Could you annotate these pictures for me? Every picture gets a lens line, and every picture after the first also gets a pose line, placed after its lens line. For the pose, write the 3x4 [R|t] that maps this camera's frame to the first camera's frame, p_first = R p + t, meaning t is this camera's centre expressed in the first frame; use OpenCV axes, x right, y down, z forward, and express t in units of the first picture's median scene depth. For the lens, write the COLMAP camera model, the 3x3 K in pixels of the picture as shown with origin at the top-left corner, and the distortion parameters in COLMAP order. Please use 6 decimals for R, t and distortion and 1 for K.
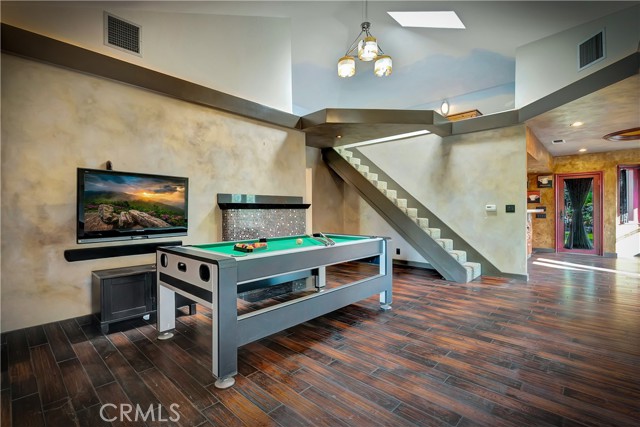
lens RADIAL K [[293.0, 0, 319.7], [0, 293.0, 213.9], [0, 0, 1]] dist [-0.003820, 0.000783]
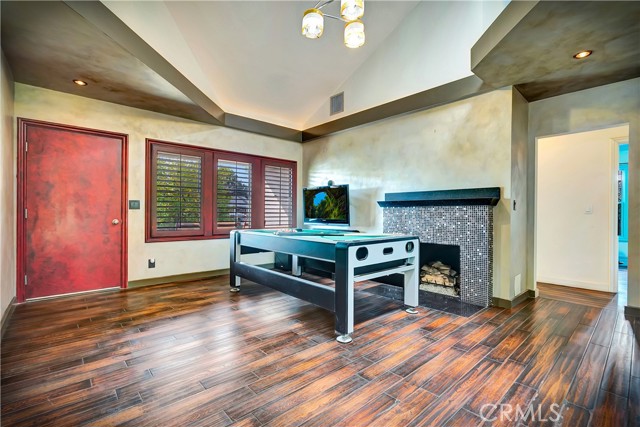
lens RADIAL K [[293.0, 0, 321.1], [0, 293.0, 216.3], [0, 0, 1]] dist [-0.003820, 0.000783]
pose [[-0.082560, 0.011555, -0.996519, 1.003405], [-0.018543, 0.999742, 0.013129, 0.008939], [0.996414, 0.019562, -0.082325, 1.058963]]
